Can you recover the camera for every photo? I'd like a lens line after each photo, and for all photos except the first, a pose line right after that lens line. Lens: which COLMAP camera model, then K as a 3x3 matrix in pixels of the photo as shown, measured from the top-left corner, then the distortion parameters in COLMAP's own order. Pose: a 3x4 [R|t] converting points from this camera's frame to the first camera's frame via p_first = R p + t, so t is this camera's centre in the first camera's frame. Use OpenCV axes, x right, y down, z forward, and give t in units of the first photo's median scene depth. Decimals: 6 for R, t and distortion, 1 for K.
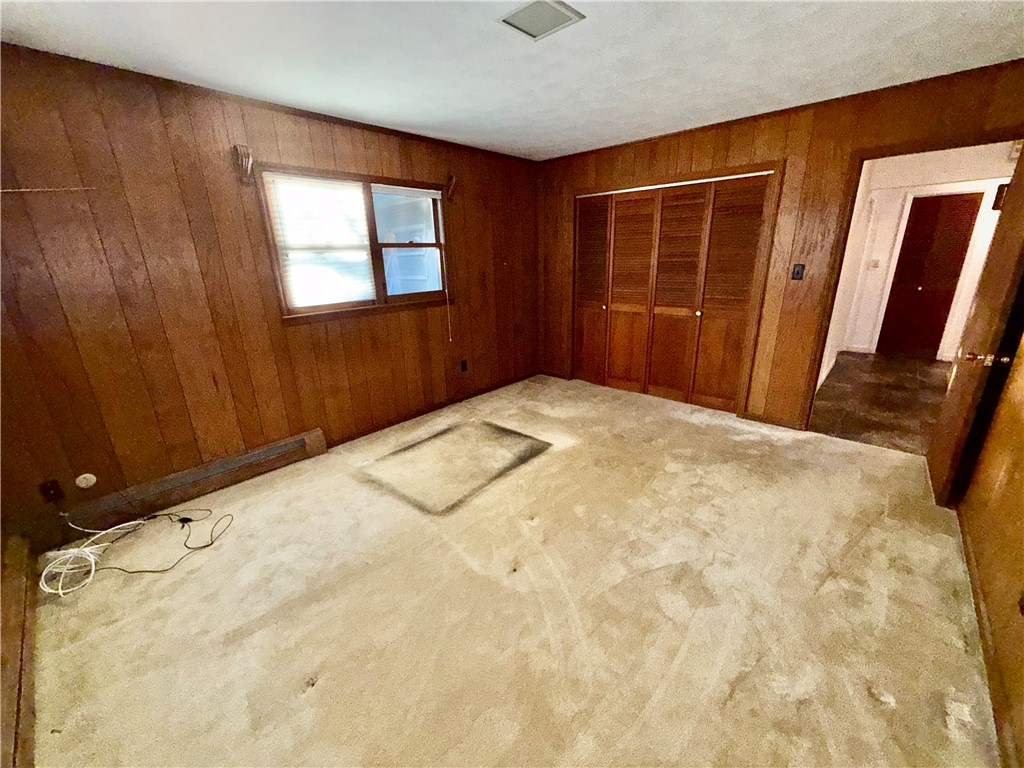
lens RADIAL K [[409.1, 0, 513.0], [0, 409.1, 384.9], [0, 0, 1]] dist [0.000085, 0.000732]
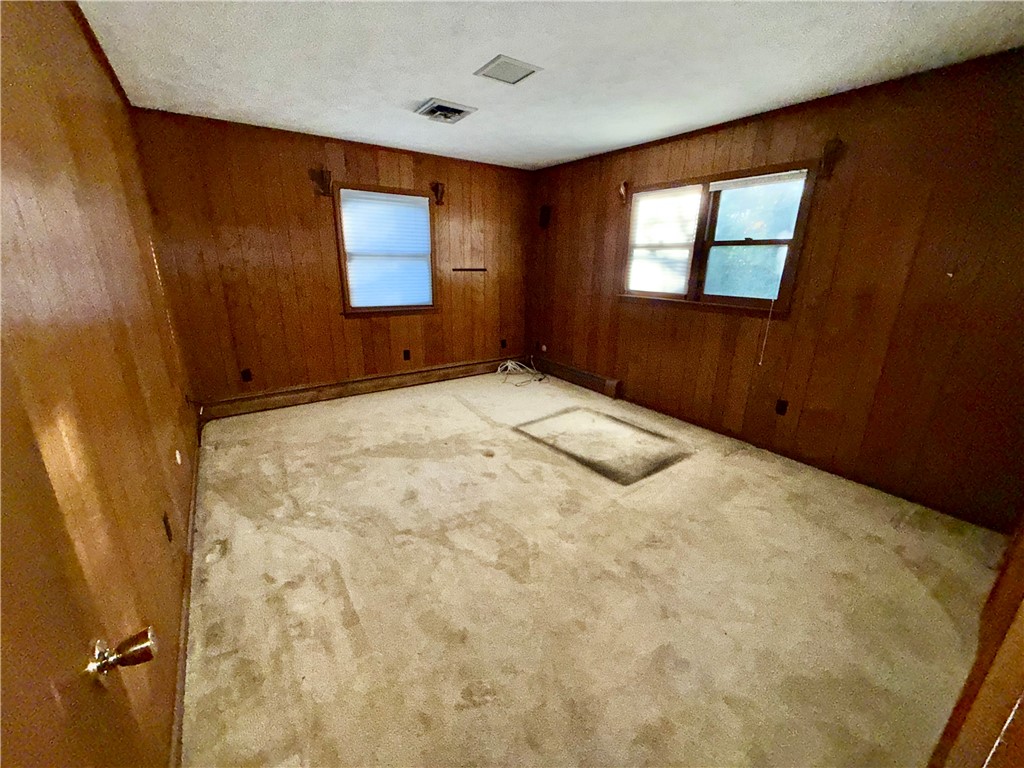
lens RADIAL K [[409.1, 0, 511.4], [0, 409.1, 384.4], [0, 0, 1]] dist [0.000085, 0.000732]
pose [[-0.216272, 0.310980, -0.925482, 0.840294], [-0.305477, 0.878770, 0.366670, -0.264167], [0.927313, 0.362014, -0.095056, 0.792536]]
